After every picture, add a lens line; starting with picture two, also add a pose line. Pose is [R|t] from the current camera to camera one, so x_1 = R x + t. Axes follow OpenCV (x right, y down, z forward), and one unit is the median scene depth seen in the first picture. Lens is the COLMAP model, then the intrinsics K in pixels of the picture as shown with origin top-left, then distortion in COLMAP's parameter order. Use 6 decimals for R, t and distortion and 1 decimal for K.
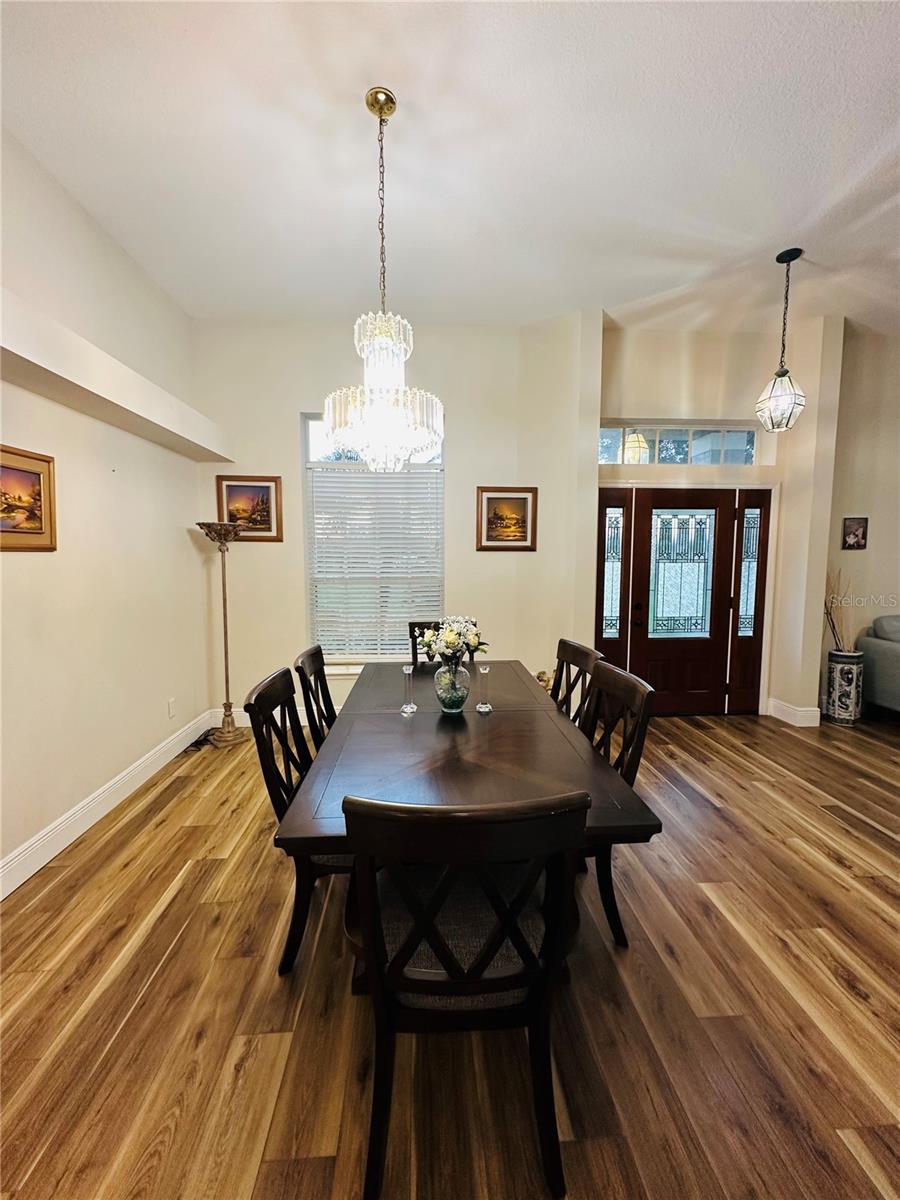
lens RADIAL K [[479.2, 0, 448.6], [0, 479.2, 597.7], [0, 0, 1]] dist [-0.000757, 0.000160]
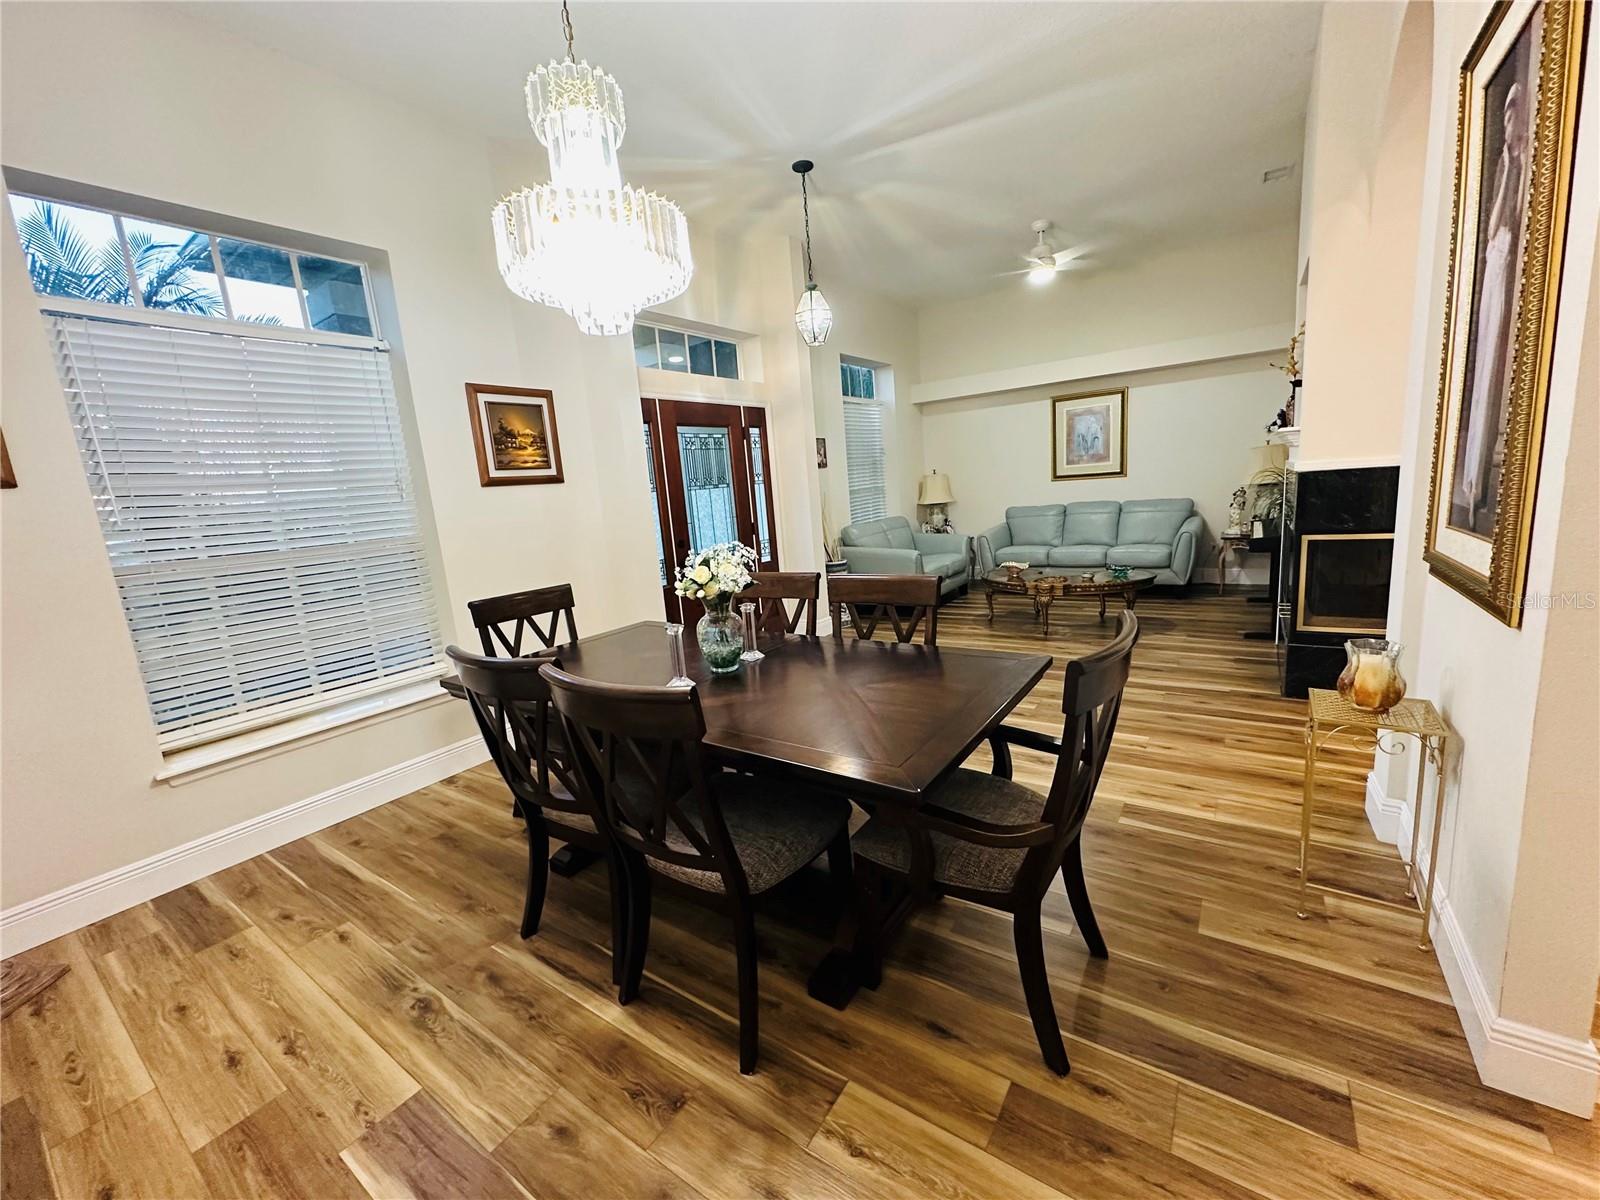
lens RADIAL K [[641.1, 0, 797.9], [0, 641.1, 599.9], [0, 0, 1]] dist [-0.001979, -0.000004]
pose [[0.617323, -0.187506, 0.764038, -0.365763], [0.151376, 0.981344, 0.118528, 0.013054], [-0.772009, 0.042487, 0.634190, 0.143952]]
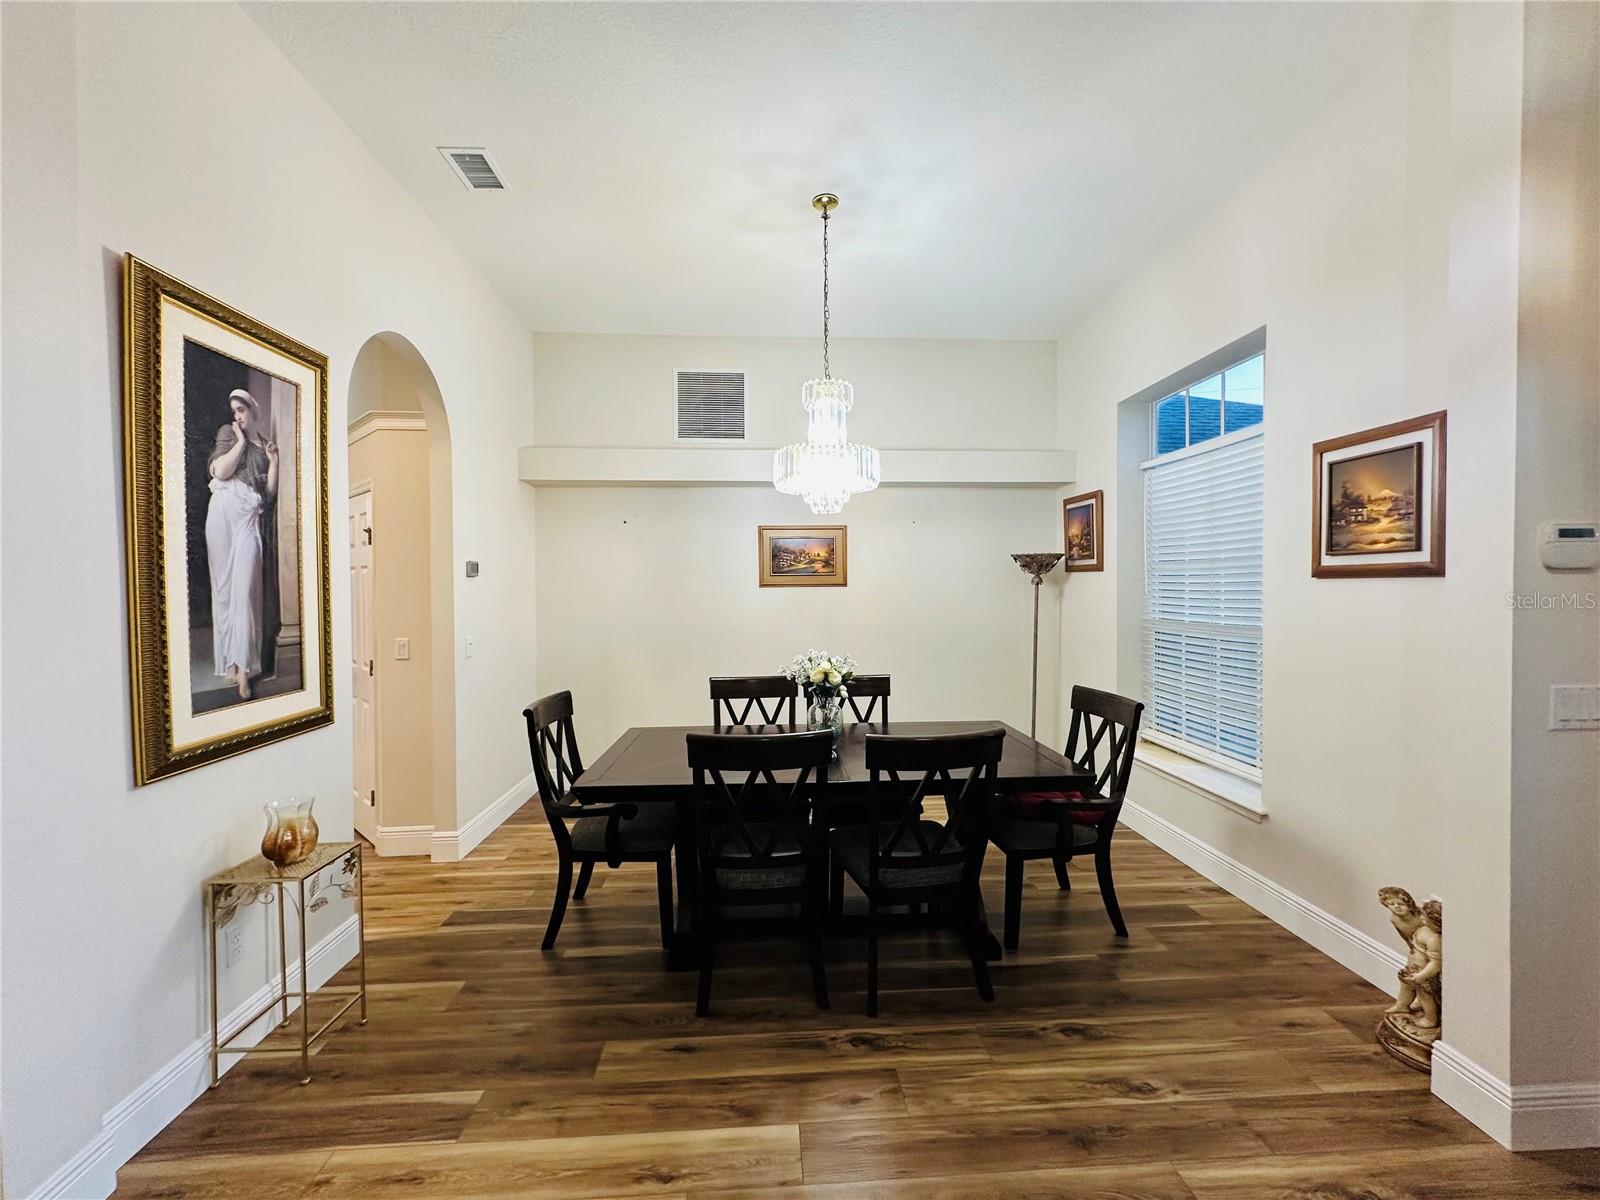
lens RADIAL K [[630.5, 0, 793.8], [0, 630.5, 598.0], [0, 0, 1]] dist [0.000090, 0.000023]
pose [[-0.004064, 0.014379, -0.999888, 0.692427], [-0.084633, 0.996304, 0.014672, -0.043691], [0.996404, 0.084684, -0.002832, 0.495675]]
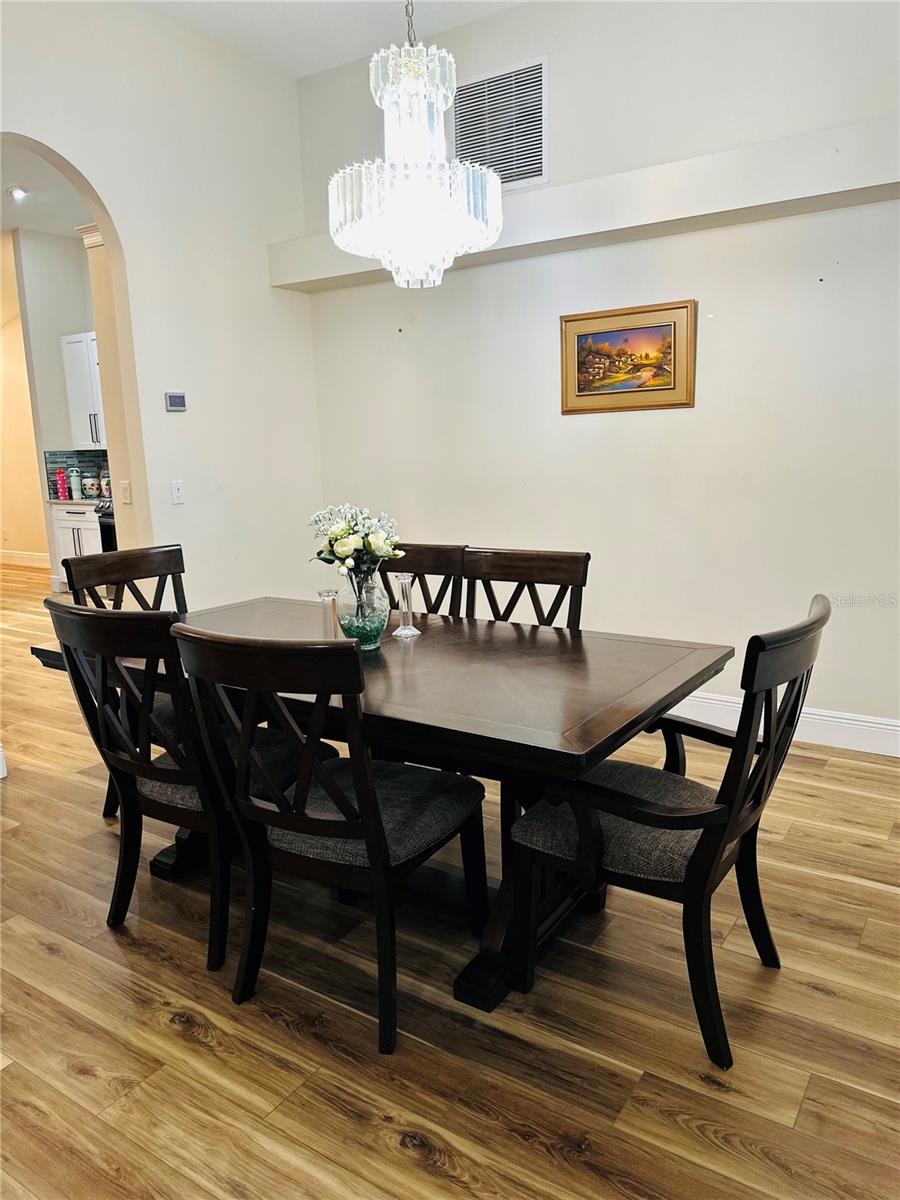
lens RADIAL K [[841.3, 0, 435.3], [0, 841.3, 607.8], [0, 0, 1]] dist [-0.002585, -0.008692]
pose [[-0.598366, 0.166494, -0.783733, 0.457111], [-0.046939, 0.969207, 0.241732, -0.053116], [0.799847, 0.181432, -0.572126, 0.934139]]
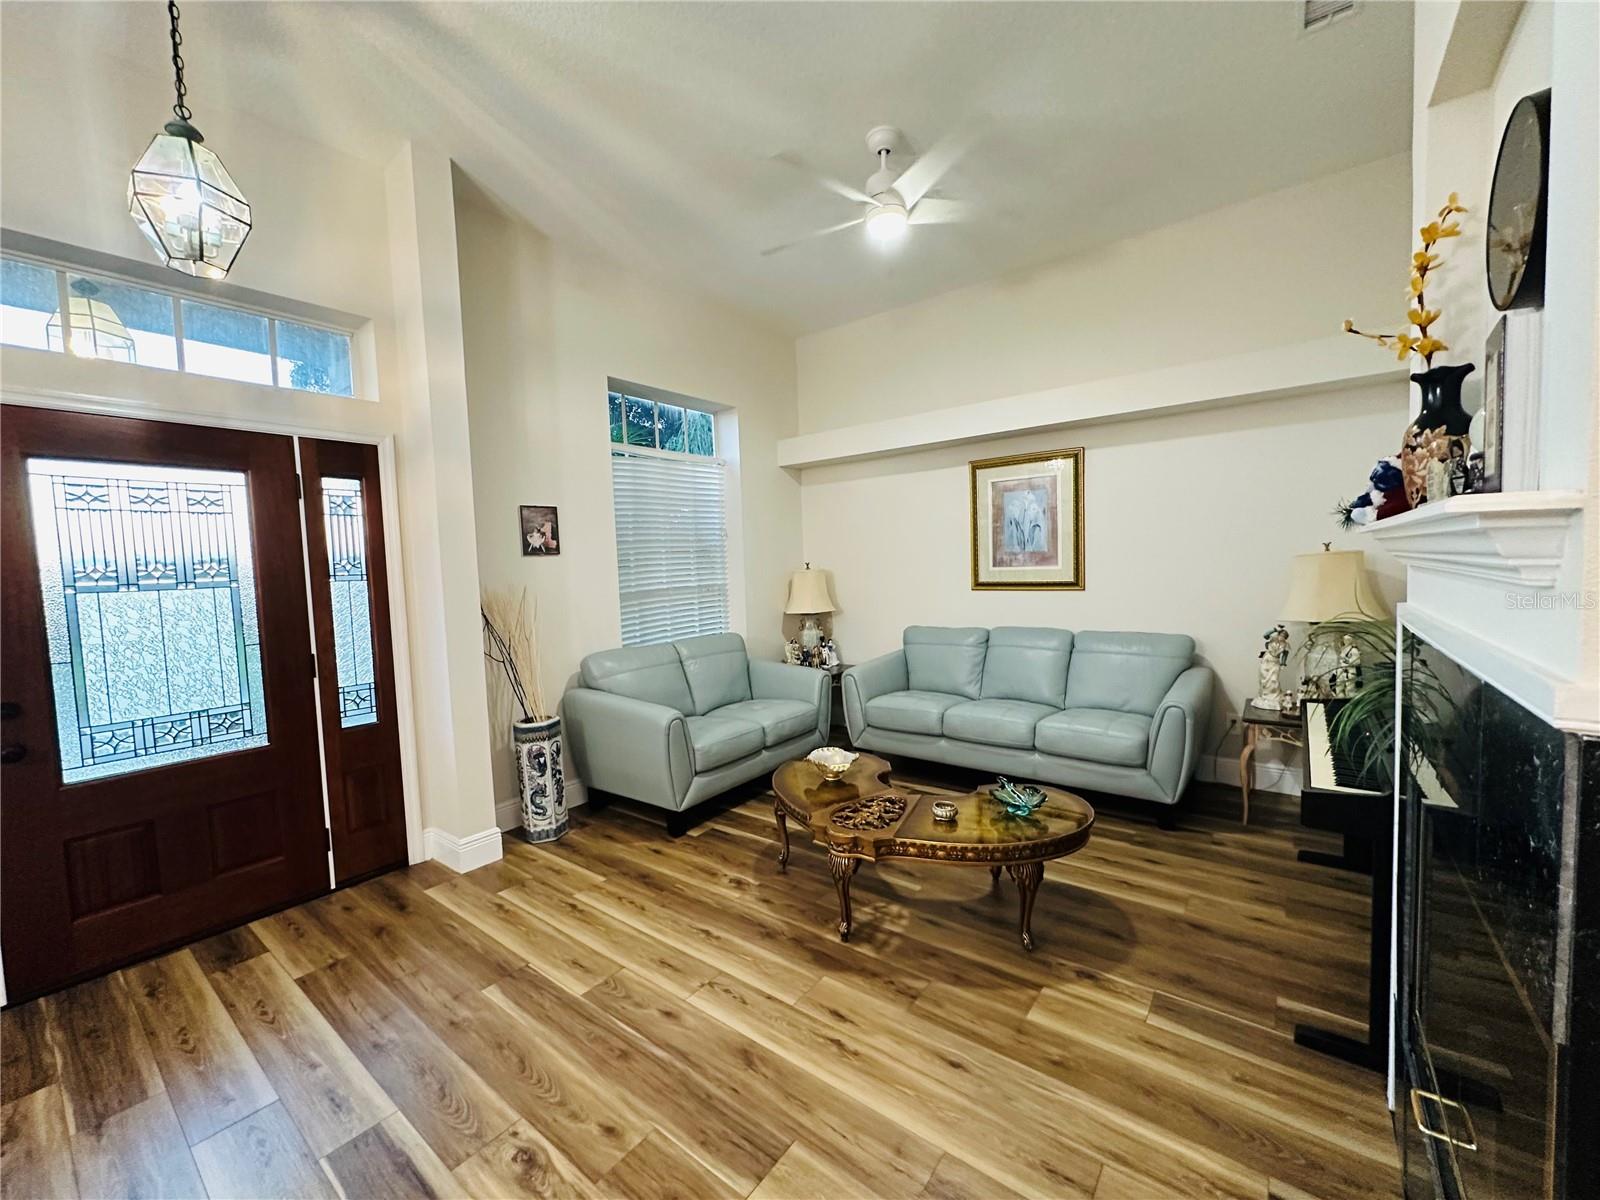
lens RADIAL K [[639.0, 0, 798.3], [0, 639.0, 601.9], [0, 0, 1]] dist [-0.000757, 0.000160]
pose [[0.659941, -0.067258, 0.748301, 0.454221], [0.103375, 0.994641, -0.001769, -0.002333], [-0.744172, 0.078523, 0.663357, 0.195961]]
